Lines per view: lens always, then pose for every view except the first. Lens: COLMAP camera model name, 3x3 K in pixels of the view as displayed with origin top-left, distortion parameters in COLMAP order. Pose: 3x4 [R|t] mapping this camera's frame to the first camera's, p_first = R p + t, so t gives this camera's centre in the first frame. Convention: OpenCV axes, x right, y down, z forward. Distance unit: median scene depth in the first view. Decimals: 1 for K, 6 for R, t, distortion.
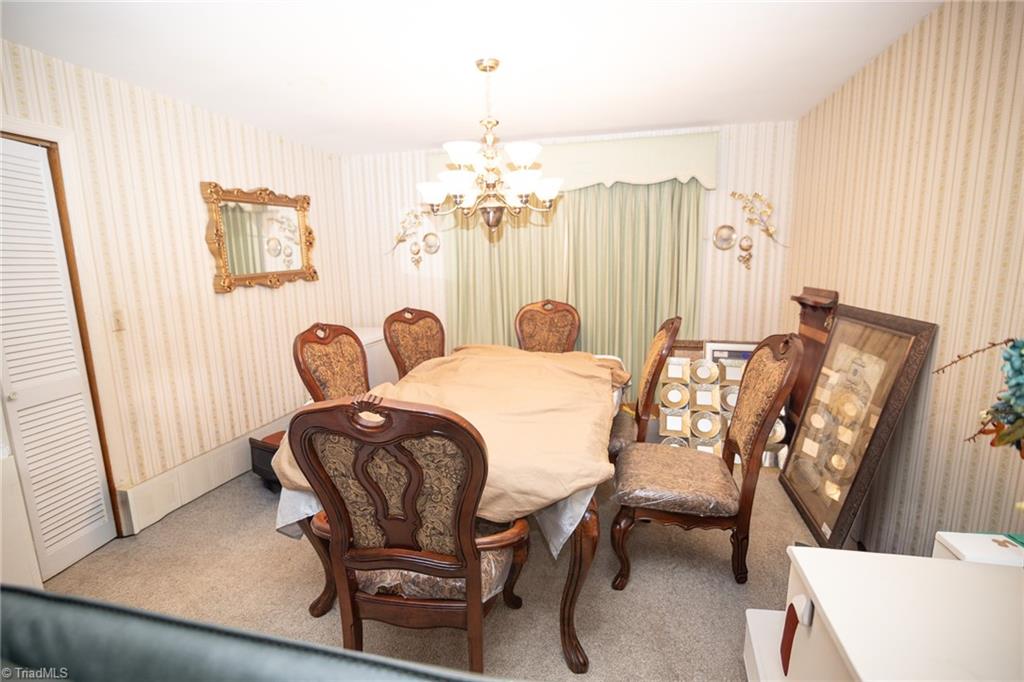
lens RADIAL K [[469.1, 0, 522.1], [0, 469.1, 344.1], [0, 0, 1]] dist [-0.024184, 0.000382]
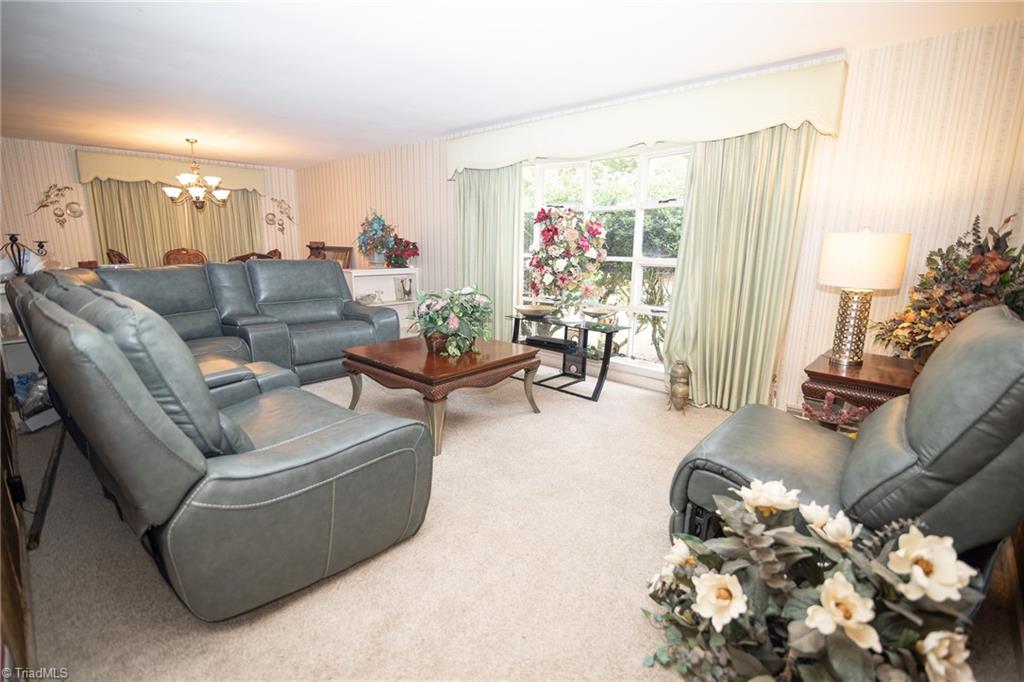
lens RADIAL K [[469.1, 0, 507.6], [0, 469.1, 336.7], [0, 0, 1]] dist [-0.024184, 0.000382]
pose [[0.490476, -0.145084, 0.859293, -0.942813], [0.123176, 0.987686, 0.096454, 0.233729], [-0.862706, 0.058536, 0.502307, -0.981928]]
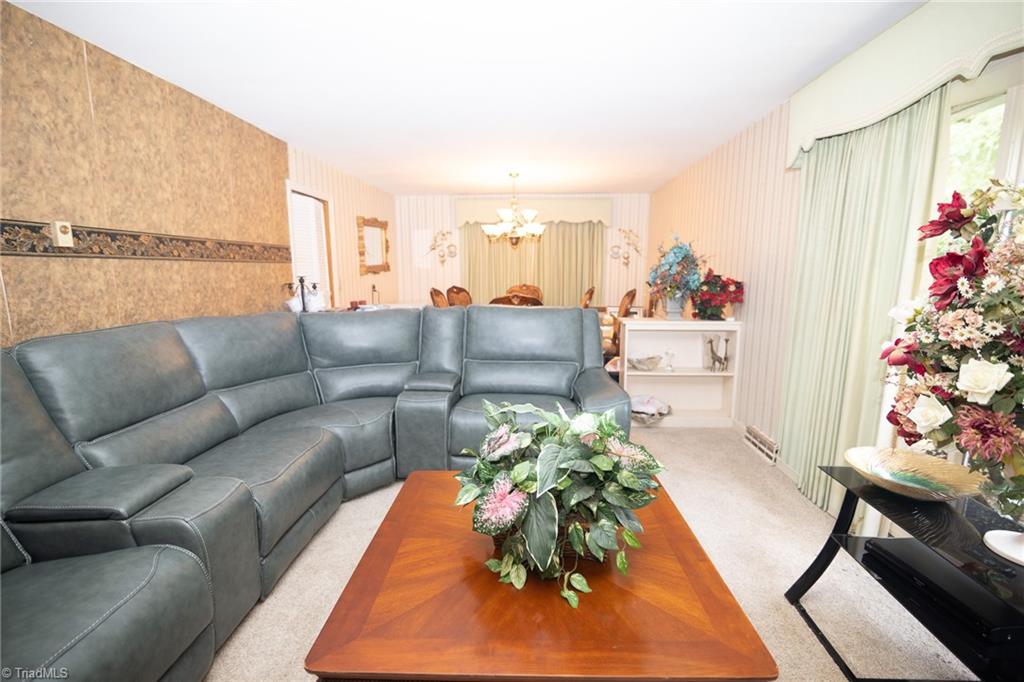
lens RADIAL K [[469.1, 0, 511.6], [0, 469.1, 347.7], [0, 0, 1]] dist [-0.024184, 0.000382]
pose [[0.982044, -0.011810, 0.188284, -0.354609], [0.013429, 0.999883, -0.007326, 0.173668], [-0.188176, 0.009723, 0.982087, -0.809771]]
